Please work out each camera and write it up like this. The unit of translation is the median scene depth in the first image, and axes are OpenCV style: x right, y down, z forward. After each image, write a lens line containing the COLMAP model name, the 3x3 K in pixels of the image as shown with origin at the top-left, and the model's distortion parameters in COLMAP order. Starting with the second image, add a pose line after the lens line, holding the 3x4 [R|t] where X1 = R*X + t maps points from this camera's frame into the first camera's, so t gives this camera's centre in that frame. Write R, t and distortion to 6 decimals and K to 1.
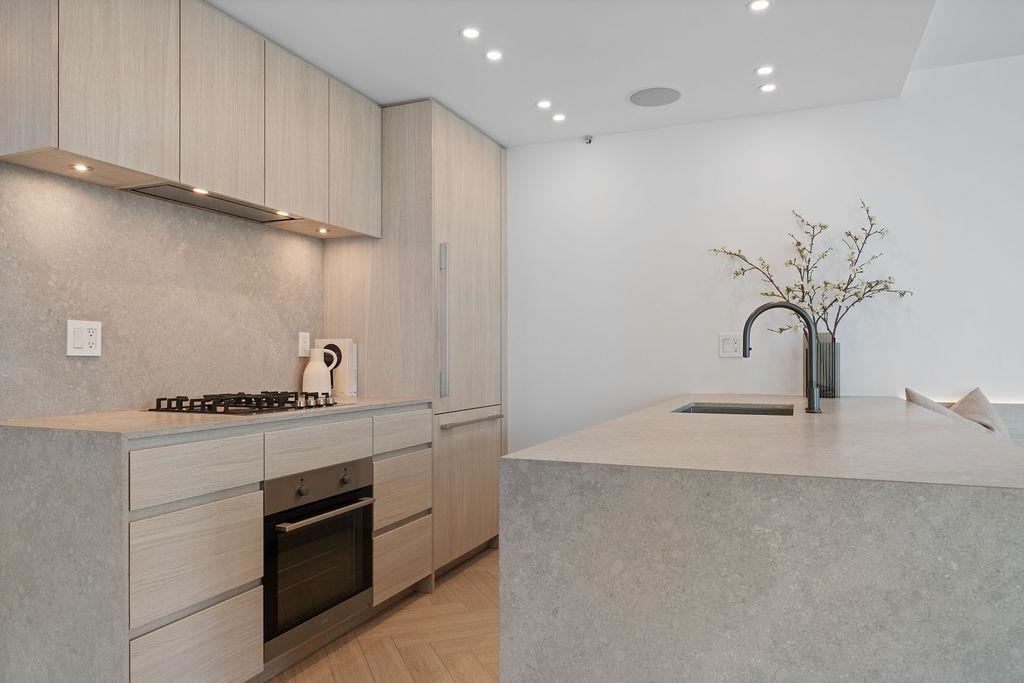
lens RADIAL K [[685.6, 0, 513.6], [0, 685.6, 357.6], [0, 0, 1]] dist [-0.006540, -0.003671]
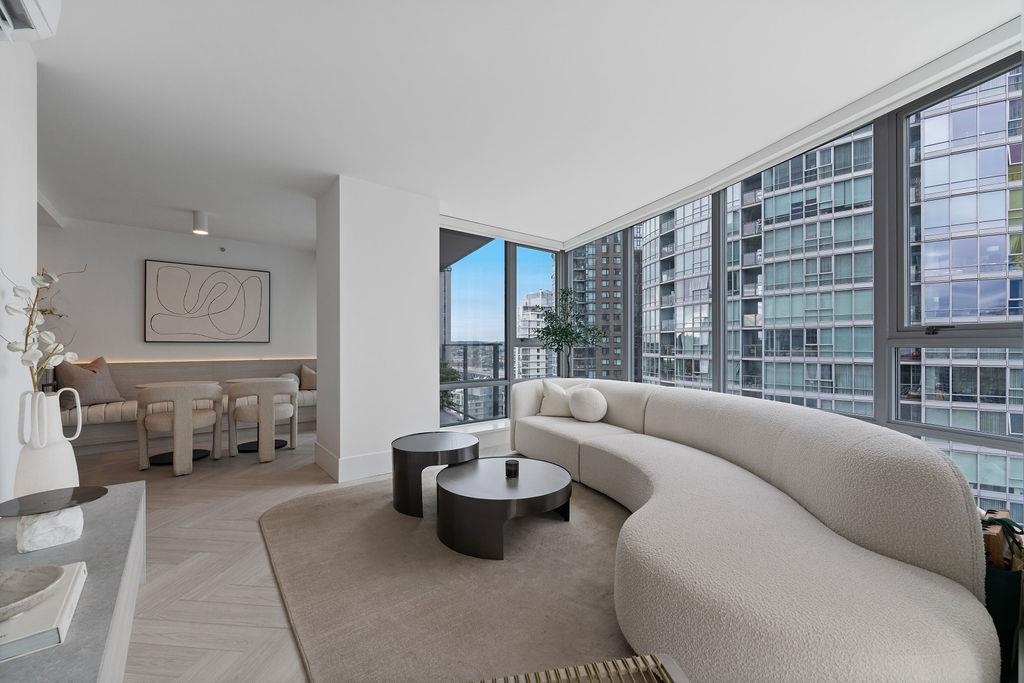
lens RADIAL K [[416.4, 0, 512.3], [0, 416.4, 343.4], [0, 0, 1]] dist [-0.001255, -0.000364]
pose [[0.466191, 0.005135, 0.884669, 0.055797], [0.002269, 0.999973, -0.006999, 0.011157], [-0.884681, 0.005270, 0.466167, -1.053251]]
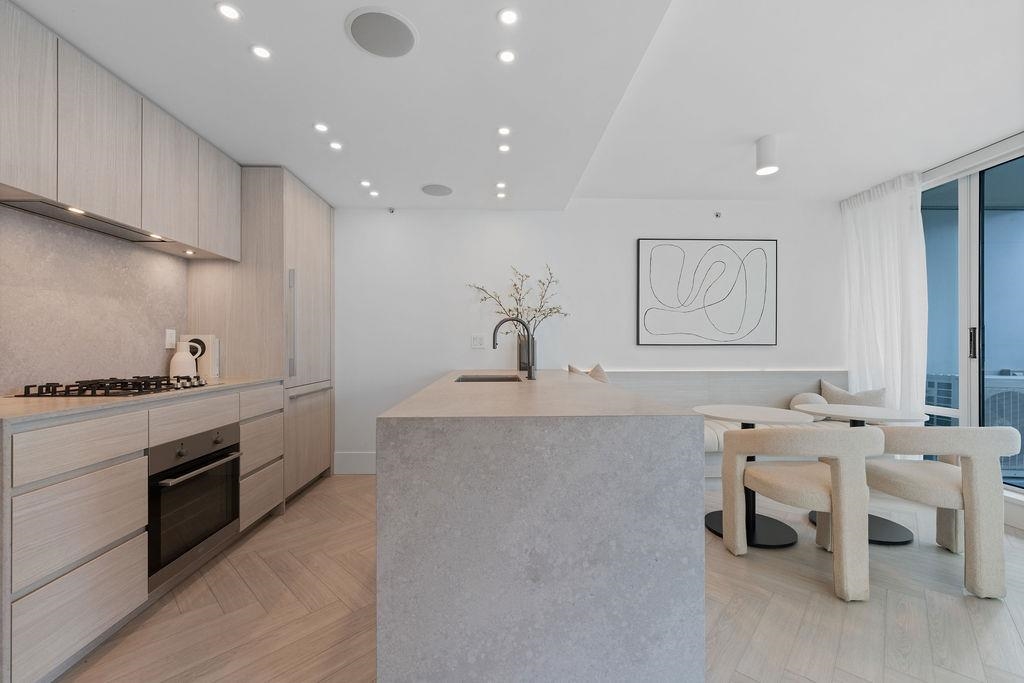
lens RADIAL K [[416.9, 0, 507.5], [0, 416.9, 346.5], [0, 0, 1]] dist [-0.000630, -0.000484]
pose [[0.907473, 0.000272, 0.420110, -0.068703], [0.000310, 0.999999, -0.001319, -0.004309], [-0.420110, 0.001328, 0.907472, 0.022102]]
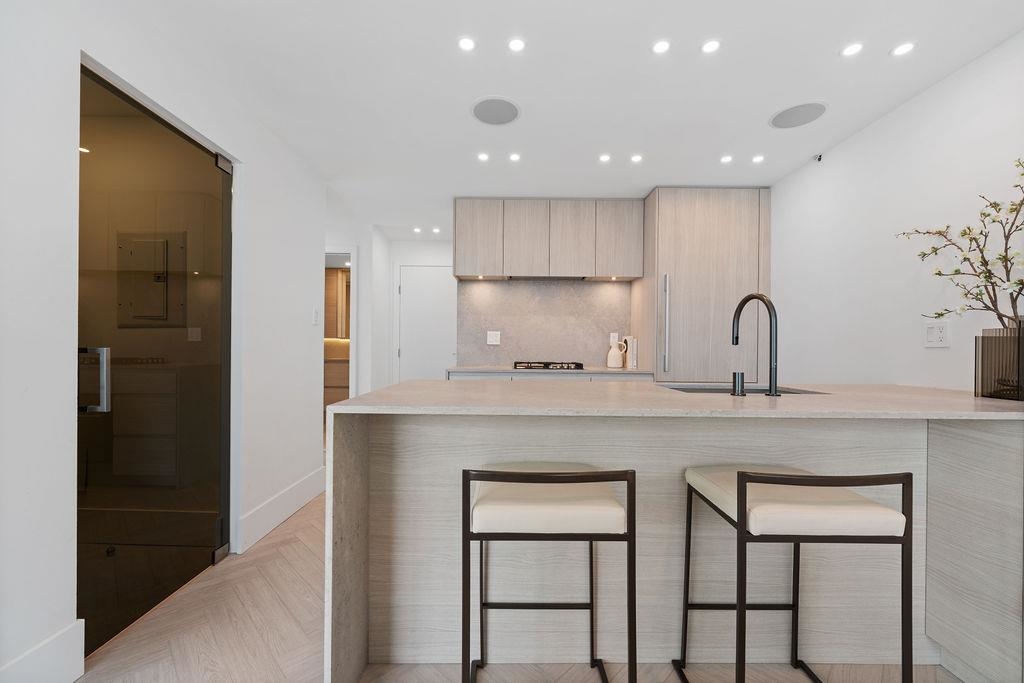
lens RADIAL K [[416.9, 0, 507.5], [0, 416.9, 346.5], [0, 0, 1]] dist [-0.000630, -0.000484]
pose [[0.389397, 0.001512, -0.921069, 0.741497], [-0.011612, 0.999927, -0.003268, 0.008567], [0.920997, 0.011968, 0.389386, 0.327532]]
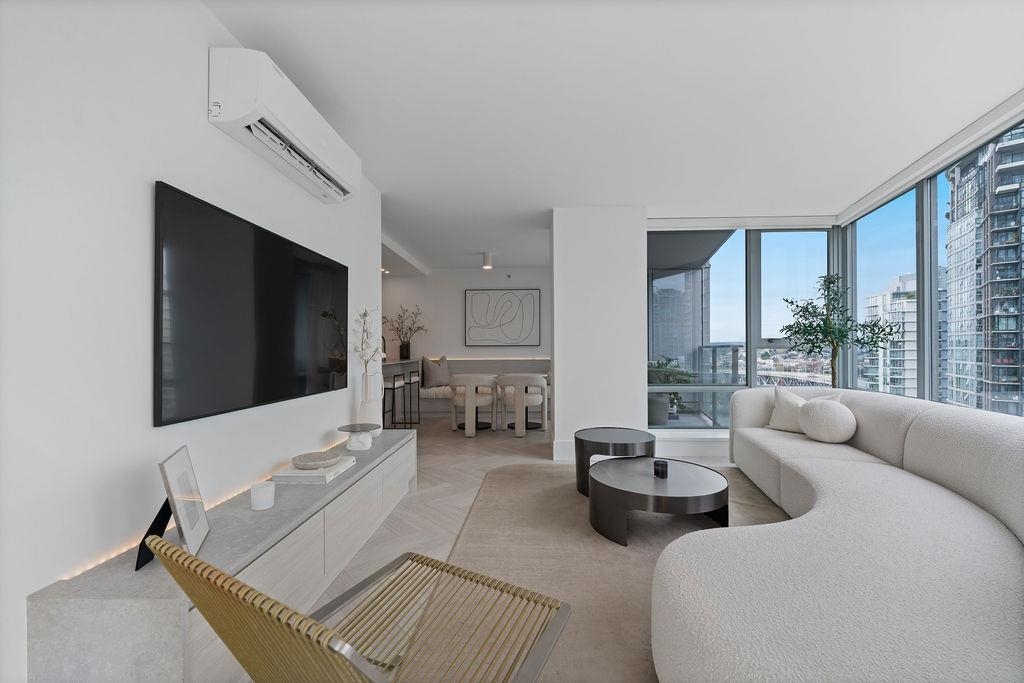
lens RADIAL K [[416.9, 0, 507.5], [0, 416.9, 346.5], [0, 0, 1]] dist [-0.000630, -0.000484]
pose [[0.936320, -0.002880, 0.351136, 0.210588], [0.005656, 0.999960, -0.006879, 0.011401], [-0.351102, 0.008427, 0.936299, -1.358168]]
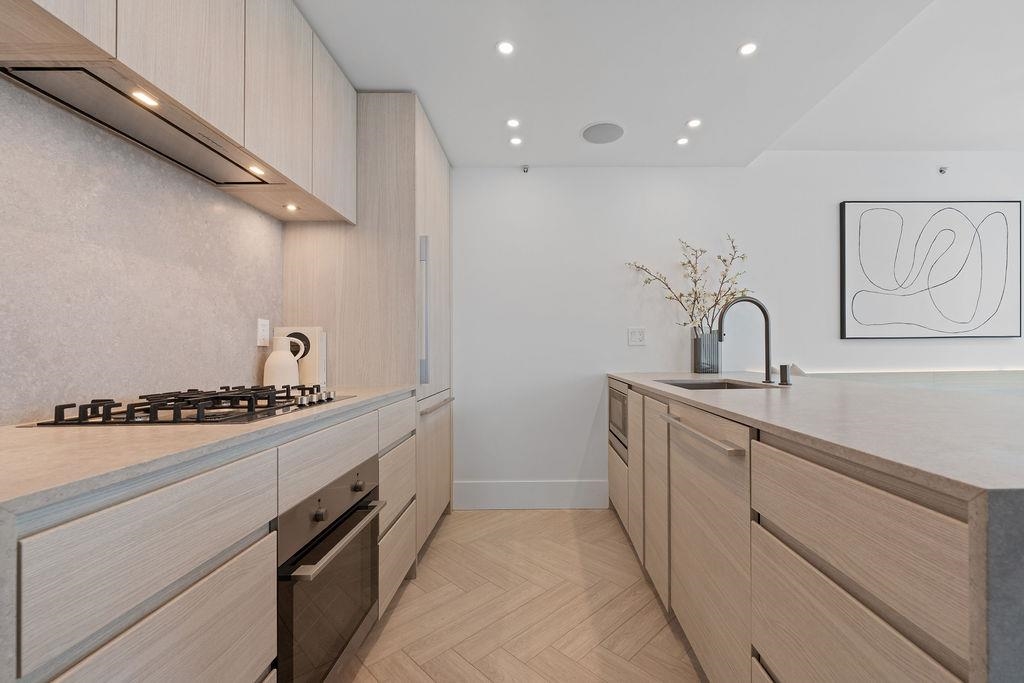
lens RADIAL K [[430.3, 0, 548.8], [0, 430.3, 346.1], [0, 0, 1]] dist [-0.001589, -0.000396]
pose [[0.910726, -0.005242, 0.412978, -0.228911], [0.011848, 0.999840, -0.013438, 0.012852], [-0.412841, 0.017131, 0.910642, 0.380219]]
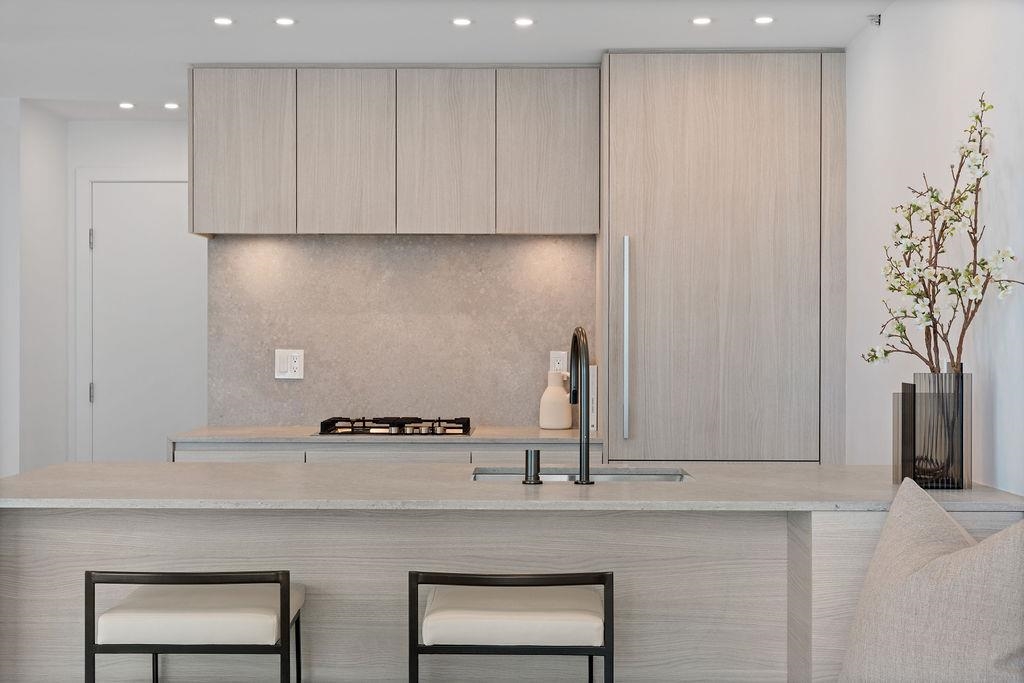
lens RADIAL K [[1429.4, 0, 512.0], [0, 1429.4, 341.5], [0, 0, 1]] dist [0.014012, 0.018119]
pose [[0.380682, 0.002917, -0.924701, 1.509871], [-0.003609, 0.999992, 0.001669, -0.059729], [0.924699, 0.002702, 0.380690, 0.321380]]
